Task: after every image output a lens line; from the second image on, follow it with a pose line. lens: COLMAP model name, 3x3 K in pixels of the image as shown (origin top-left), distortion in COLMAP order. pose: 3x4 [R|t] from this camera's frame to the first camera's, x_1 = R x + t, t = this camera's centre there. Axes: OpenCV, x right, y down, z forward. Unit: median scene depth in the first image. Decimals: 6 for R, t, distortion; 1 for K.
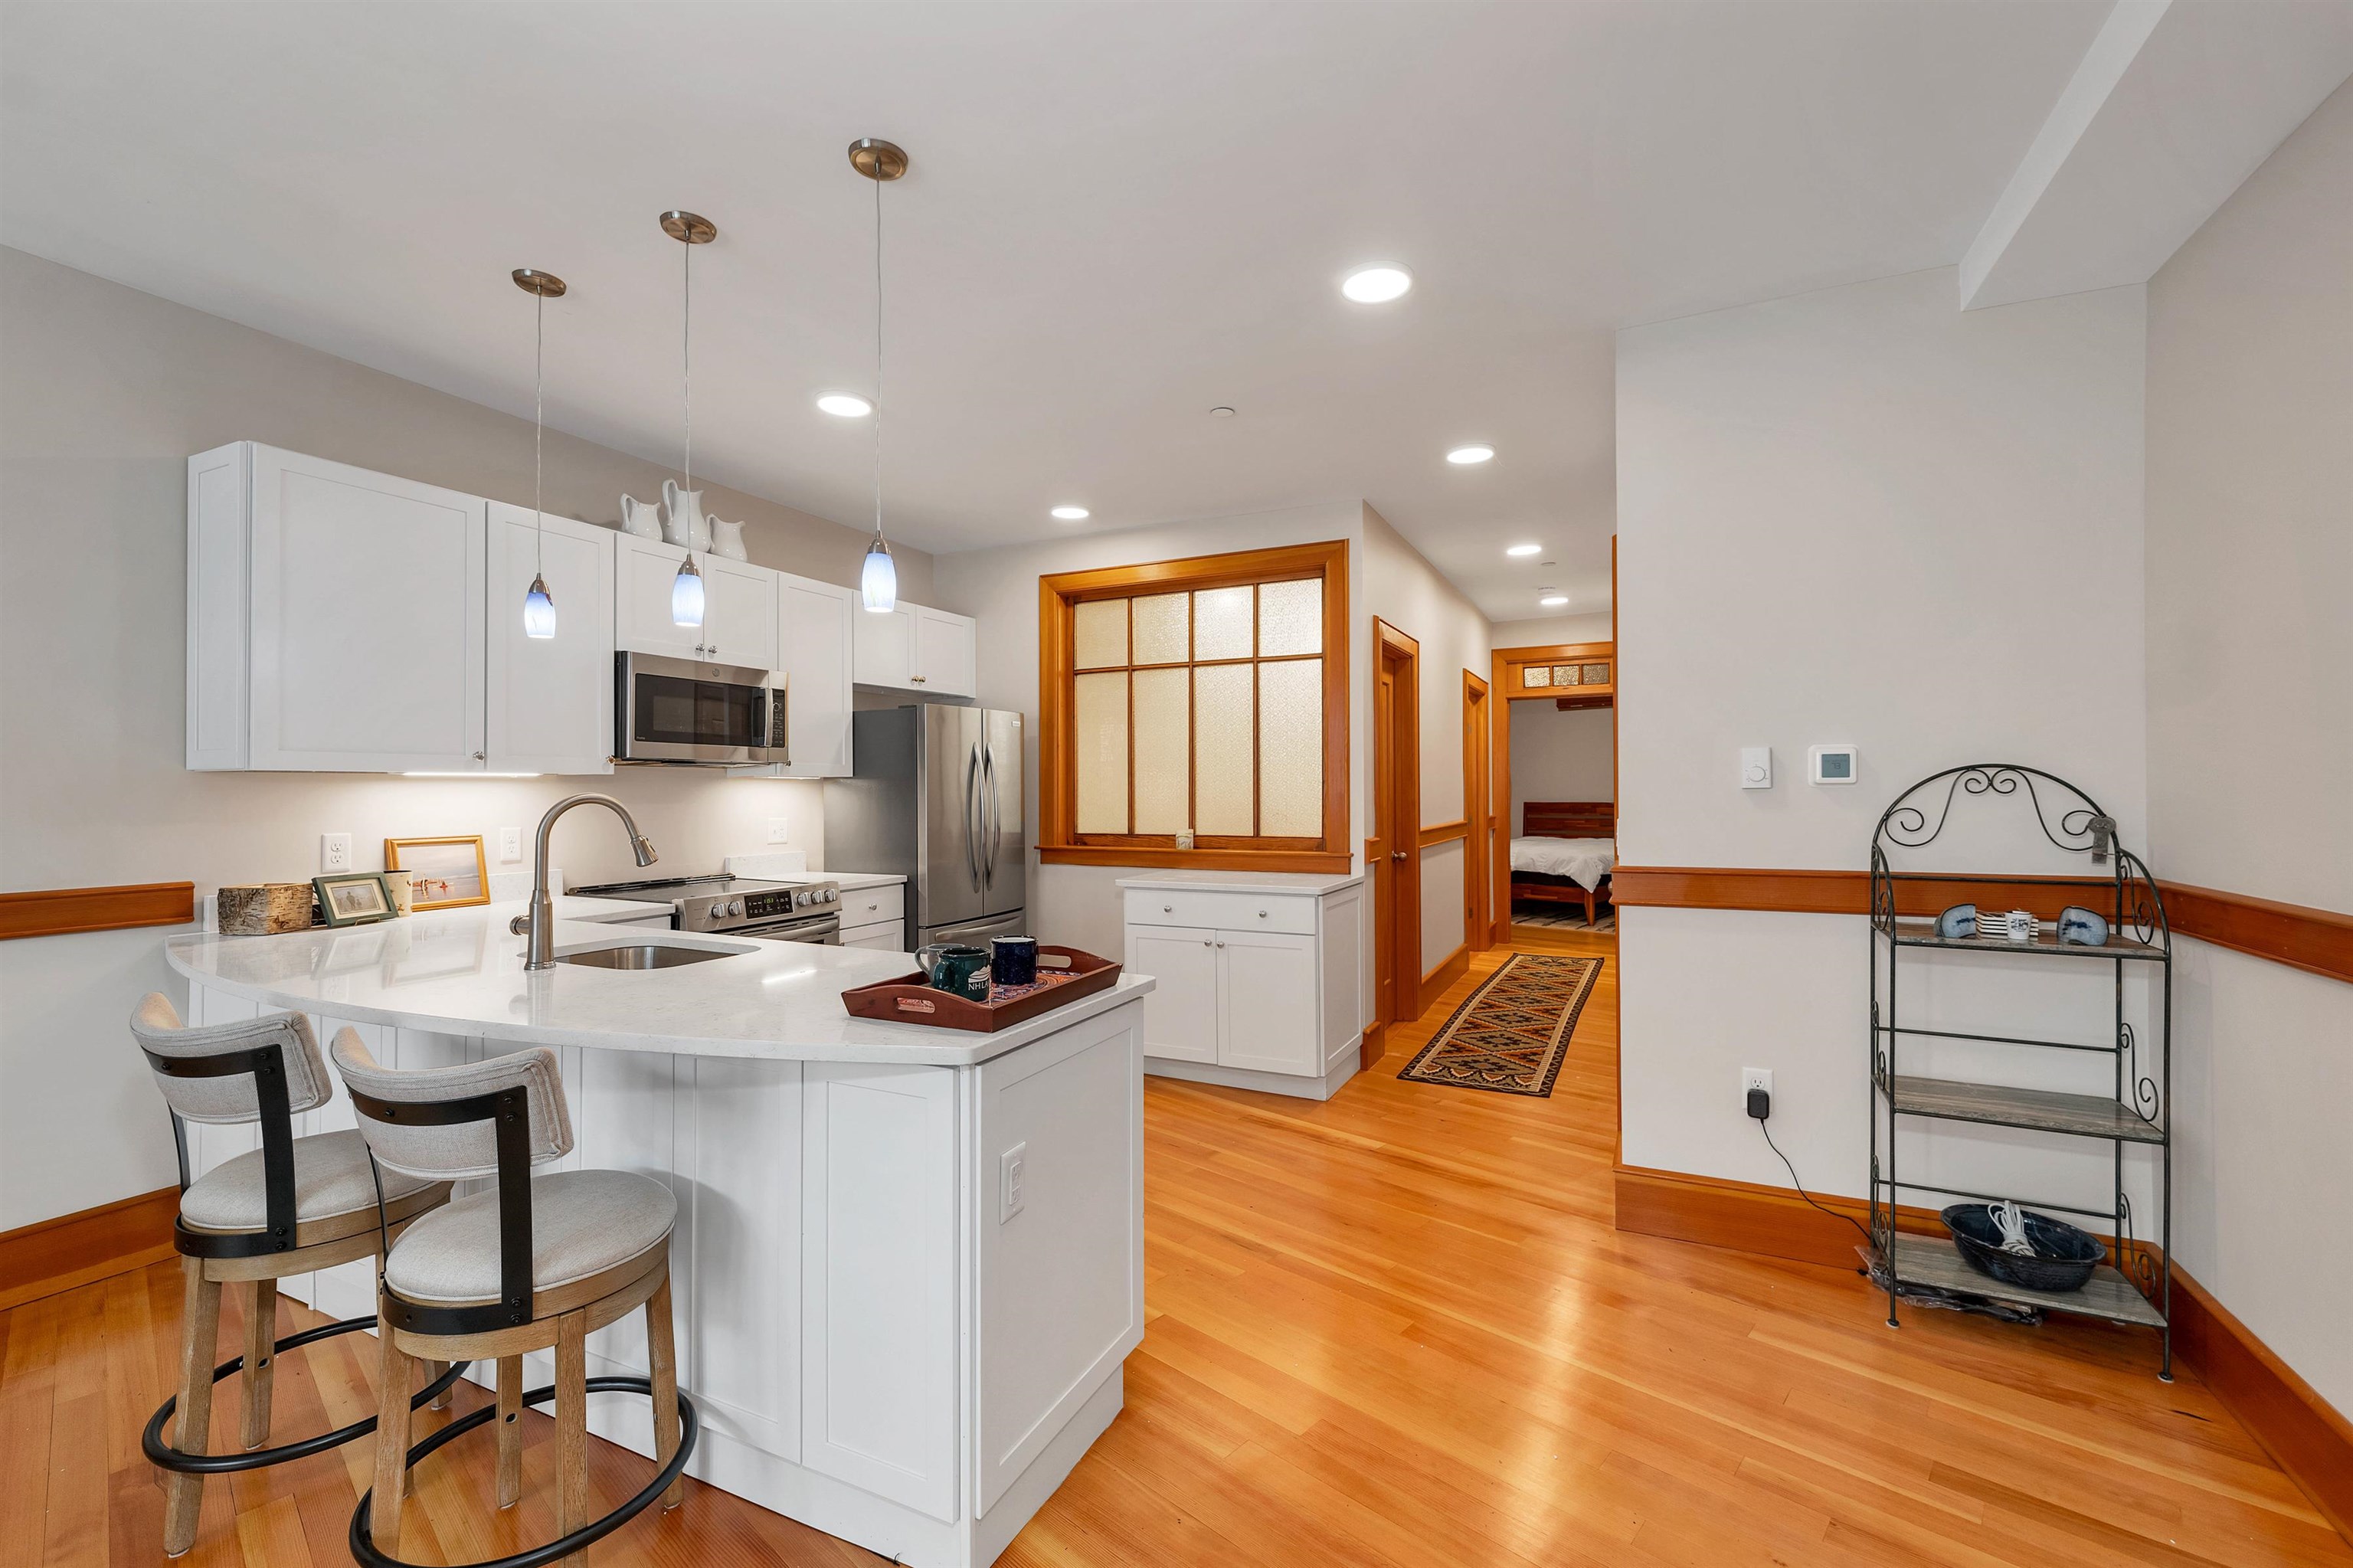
lens RADIAL K [[976.8, 0, 1191.2], [0, 976.8, 793.4], [0, 0, 1]] dist [0.001842, -0.000059]
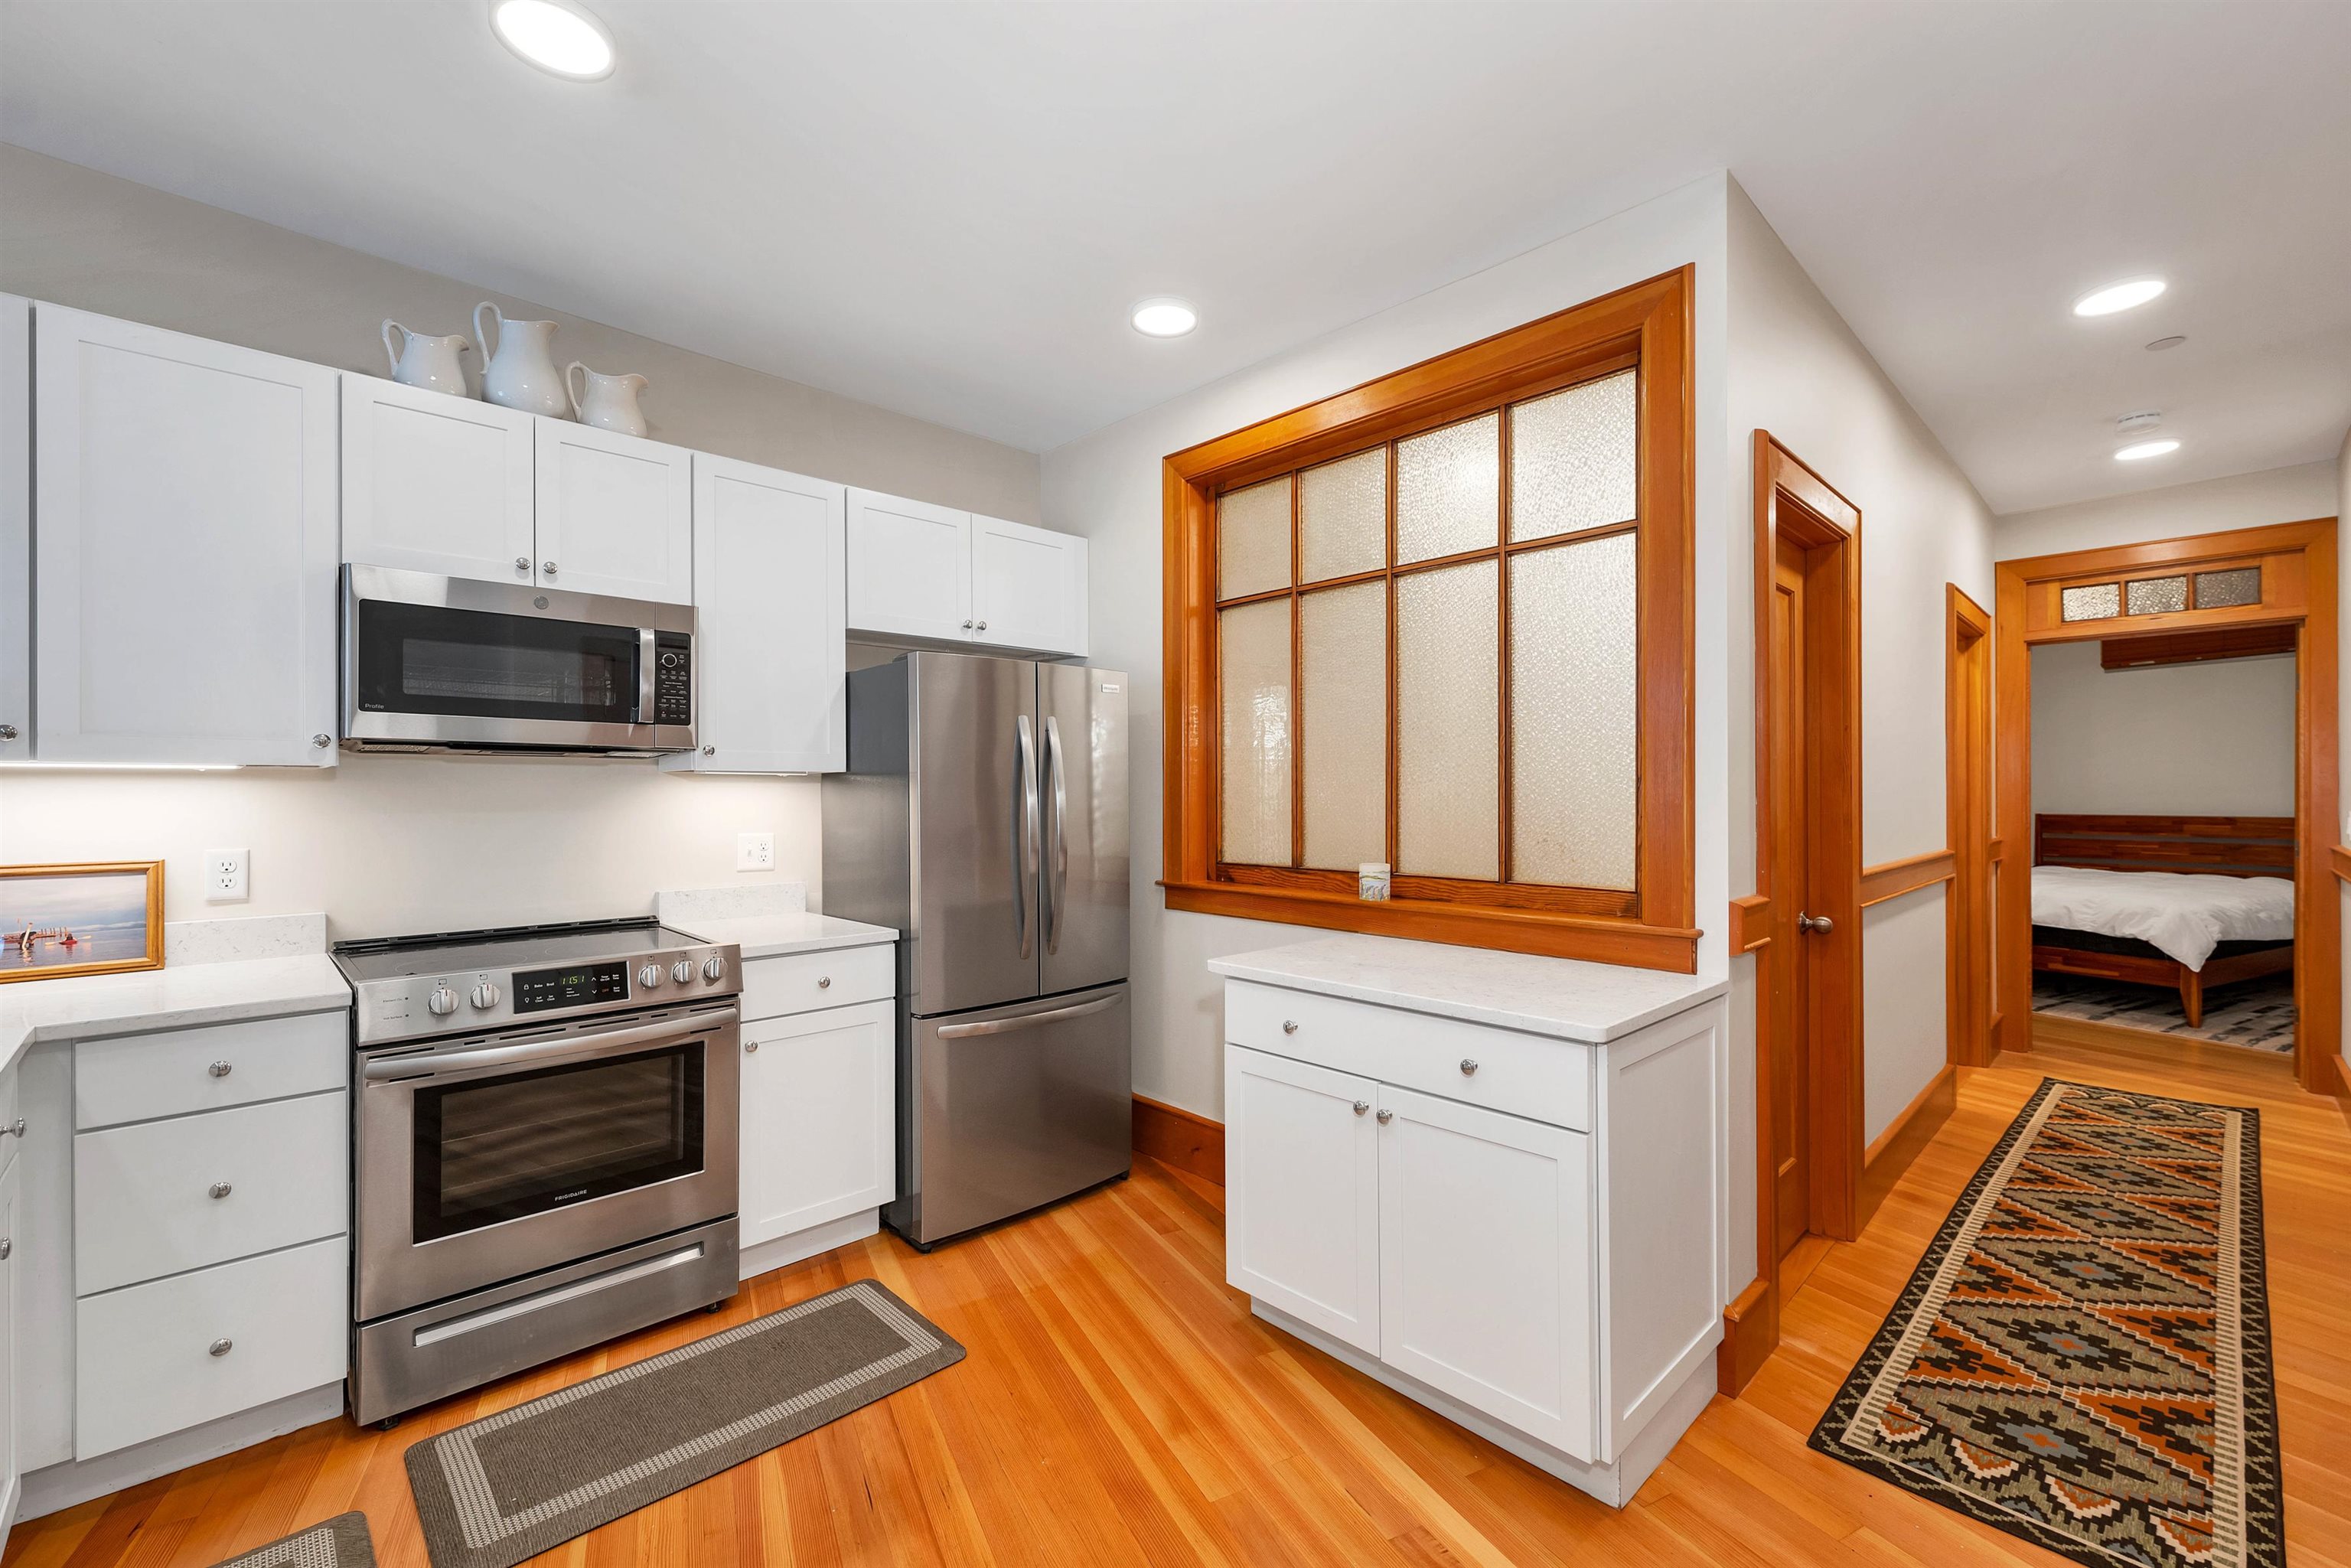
lens RADIAL K [[975.9, 0, 1190.2], [0, 975.9, 793.4], [0, 0, 1]] dist [0.001842, -0.000059]
pose [[0.936313, 0.003852, -0.351146, 0.093079], [-0.004612, 0.999988, -0.001328, -0.002631], [0.351137, 0.002863, 0.936320, 0.440636]]
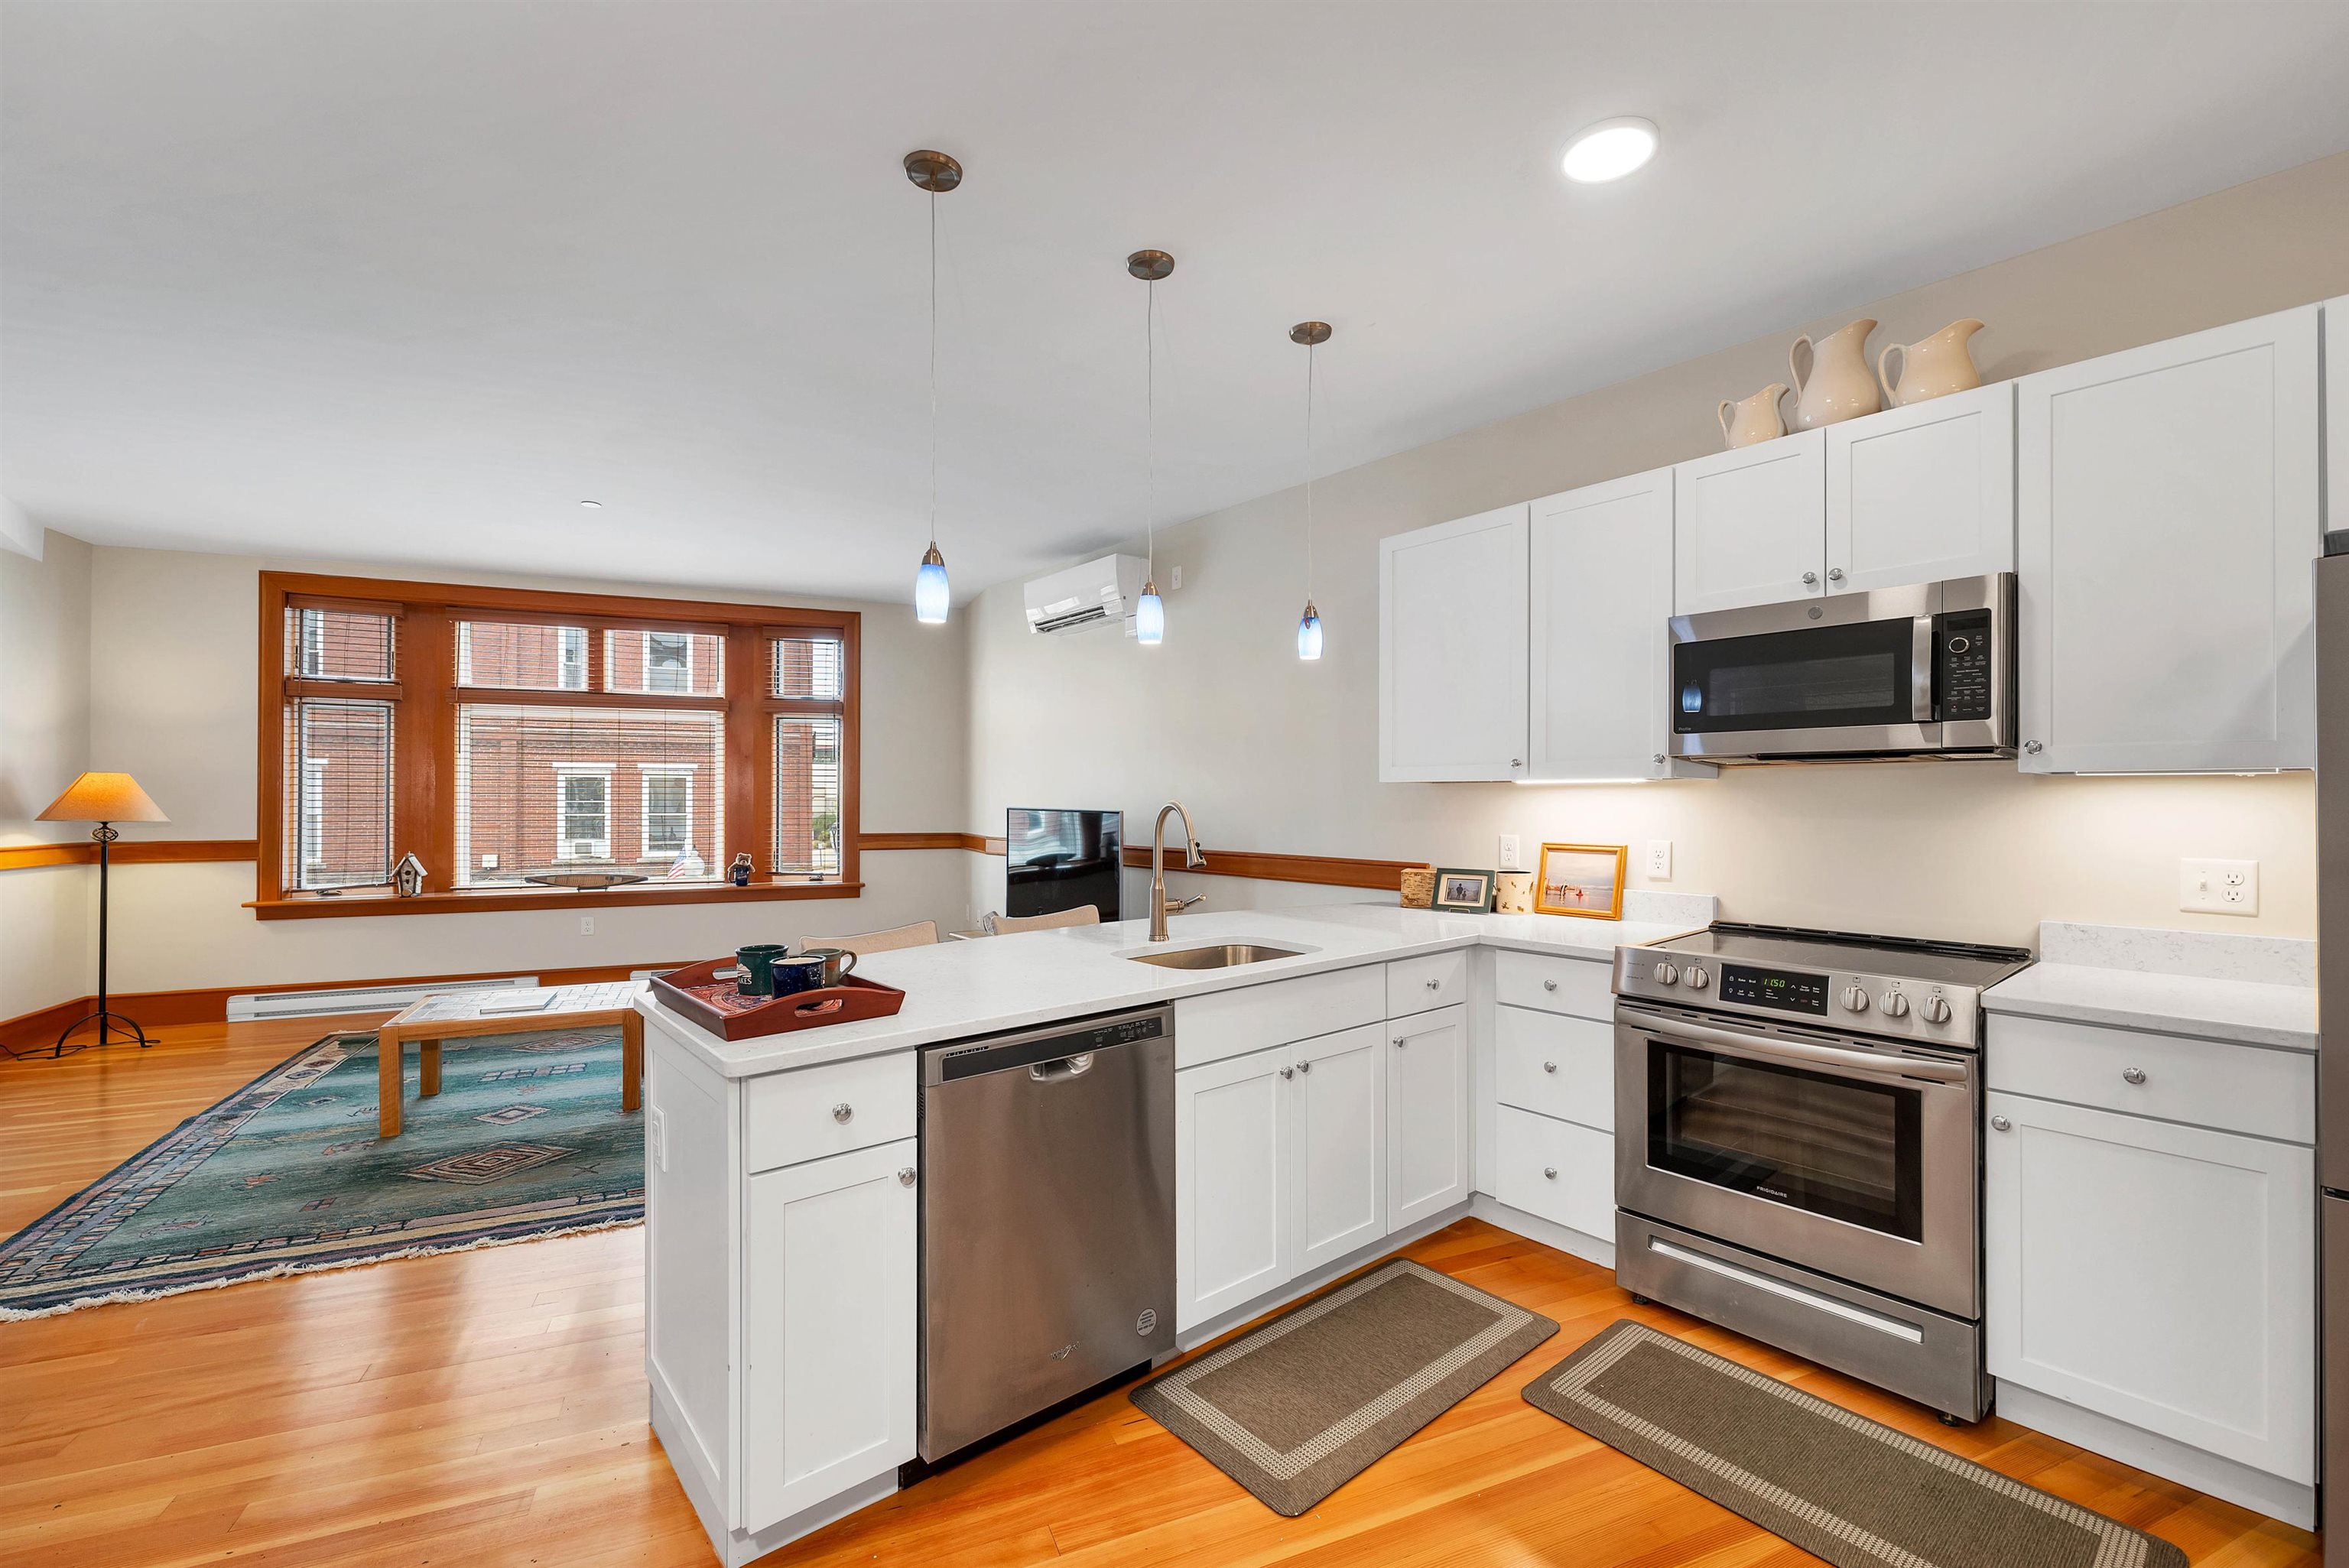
lens RADIAL K [[990.0, 0, 1171.2], [0, 990.0, 796.1], [0, 0, 1]] dist [0.008759, 0.000105]
pose [[-0.425563, 0.002851, -0.904924, 0.213682], [-0.002906, 0.999986, 0.004516, -0.005329], [0.904924, 0.004551, -0.425548, 0.701823]]
